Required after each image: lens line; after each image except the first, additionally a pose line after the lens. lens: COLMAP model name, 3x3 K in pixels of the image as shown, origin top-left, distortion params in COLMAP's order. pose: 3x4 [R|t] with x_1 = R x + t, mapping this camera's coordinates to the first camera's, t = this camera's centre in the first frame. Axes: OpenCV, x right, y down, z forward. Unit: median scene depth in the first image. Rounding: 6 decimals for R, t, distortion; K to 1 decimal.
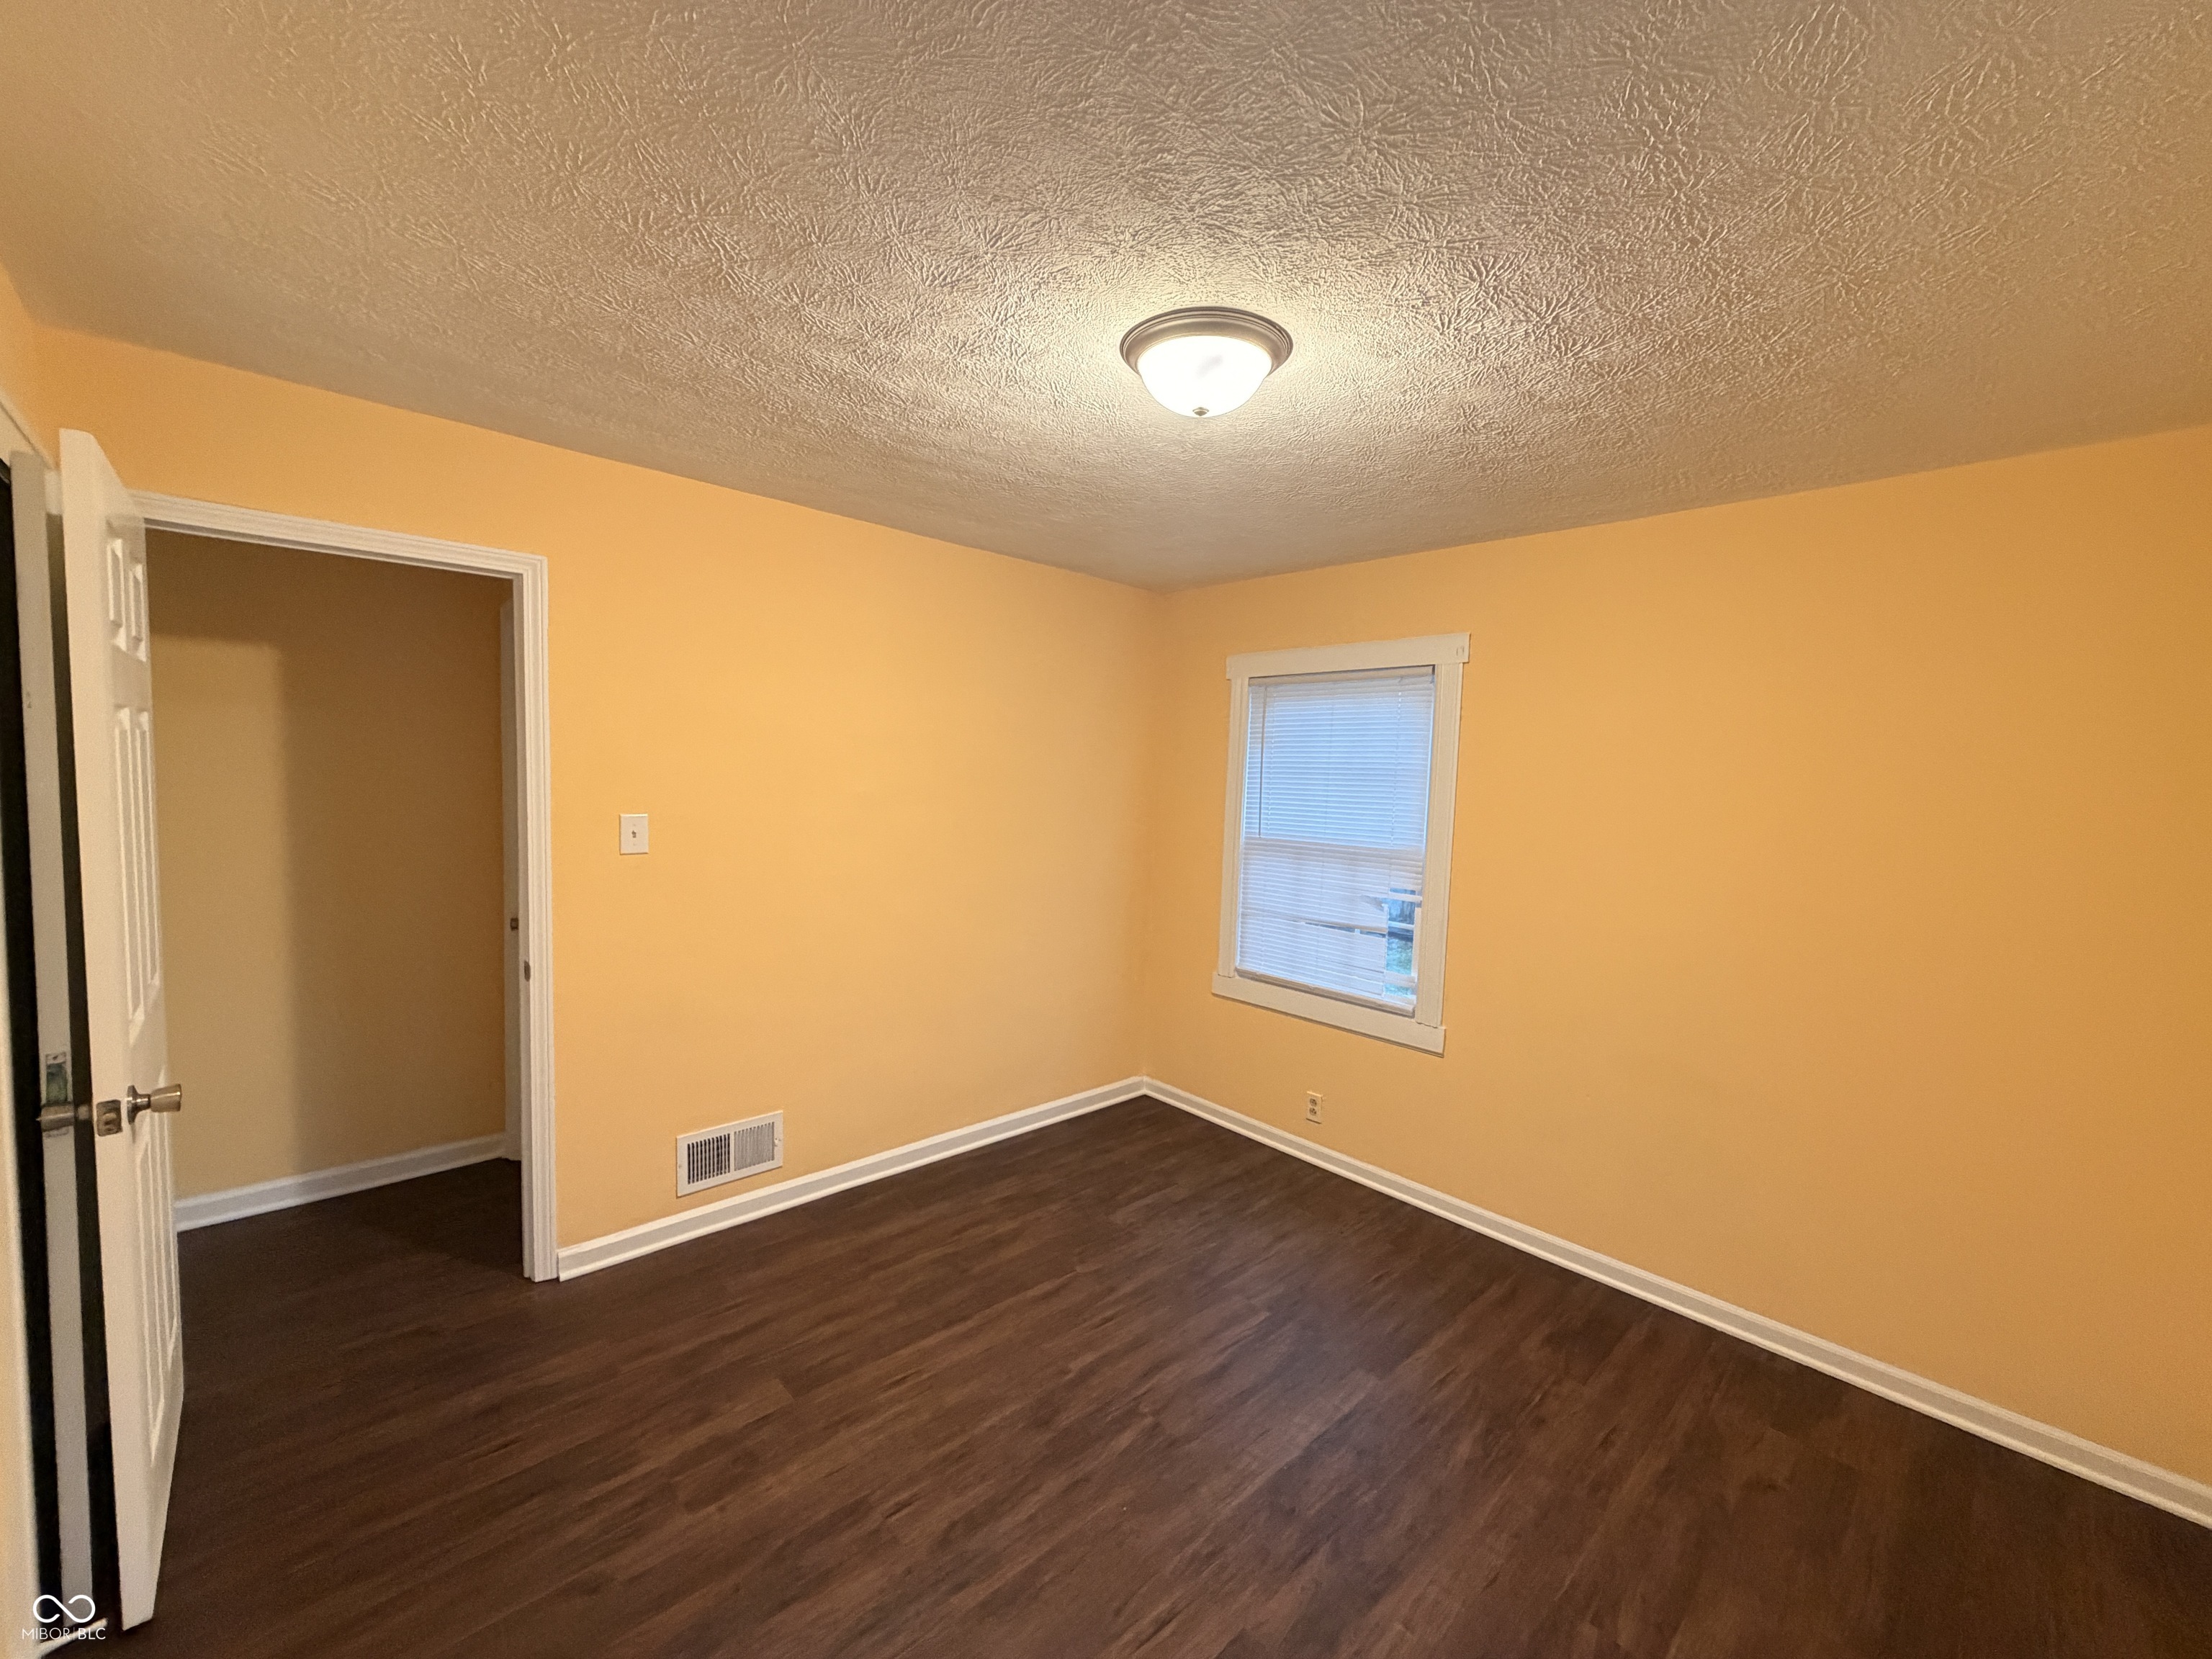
lens RADIAL K [[884.6, 0, 1098.8], [0, 884.6, 828.1], [0, 0, 1]] dist [0.002871, 0.000305]
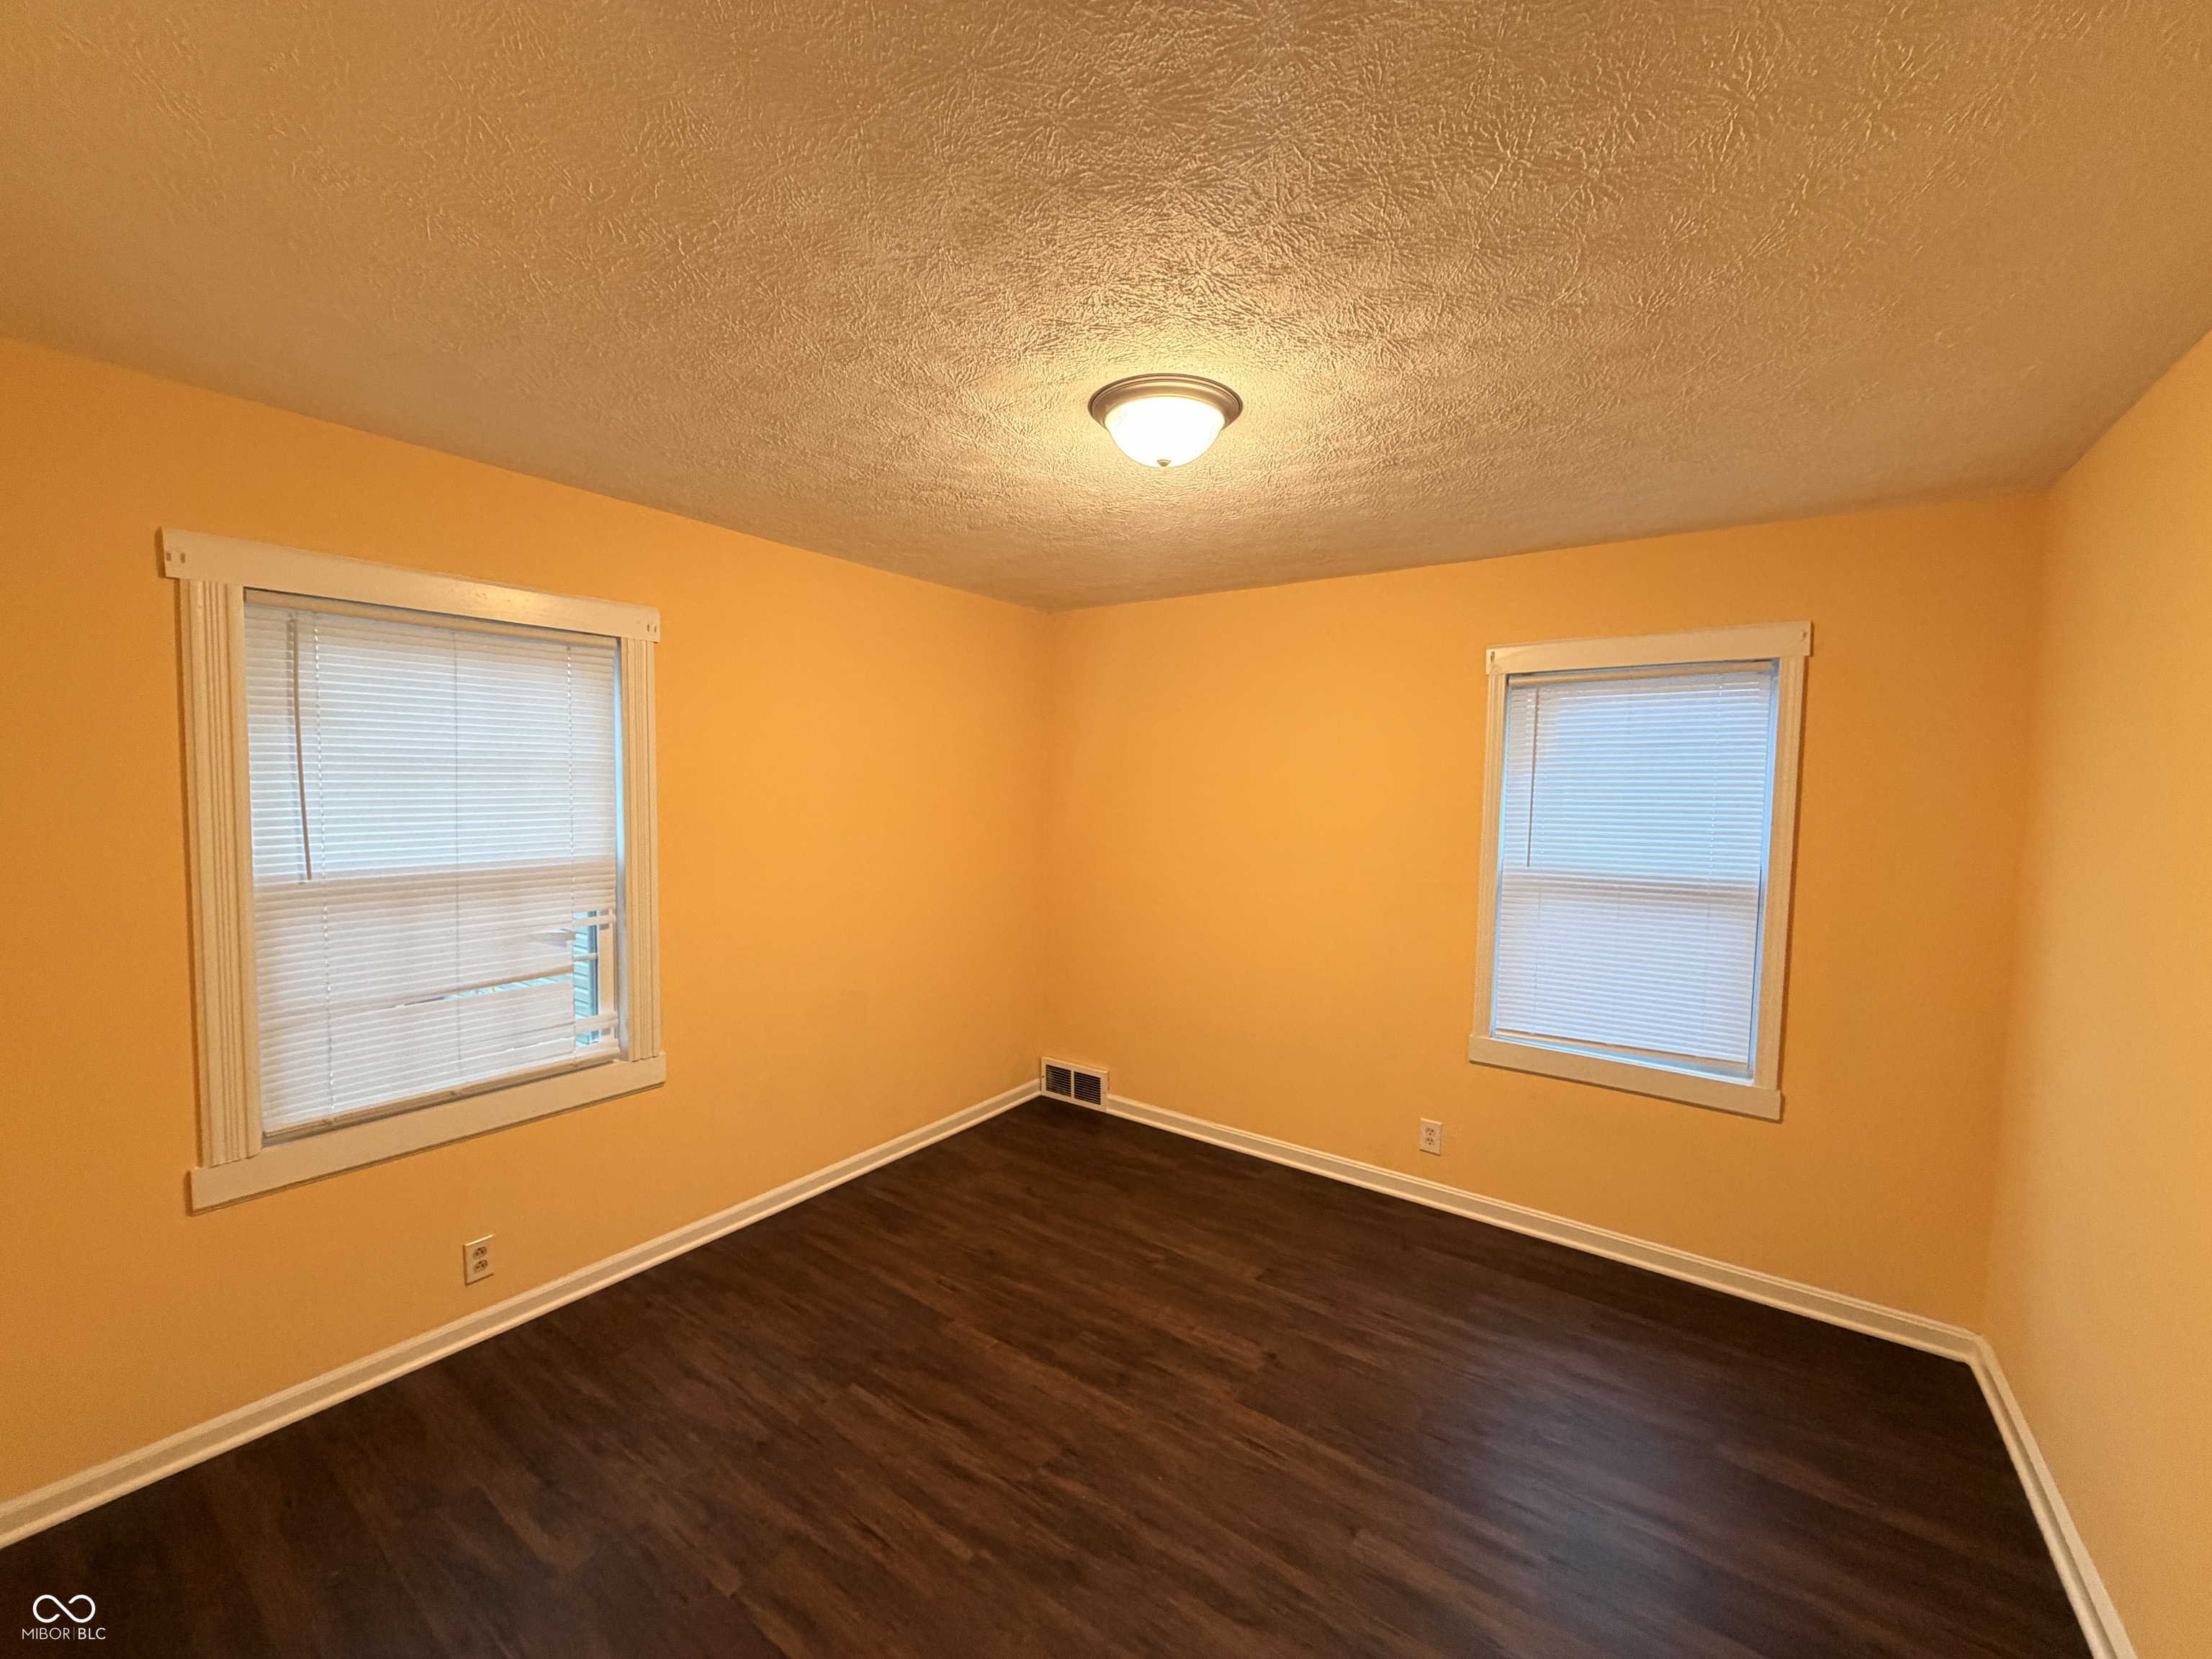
lens RADIAL K [[884.6, 0, 1098.8], [0, 884.6, 828.1], [0, 0, 1]] dist [0.002871, 0.000305]
pose [[-0.198916, -0.091644, 0.975722, -0.696941], [0.040227, 0.994015, 0.101563, -0.092427], [-0.979191, 0.059453, -0.194039, 0.927262]]
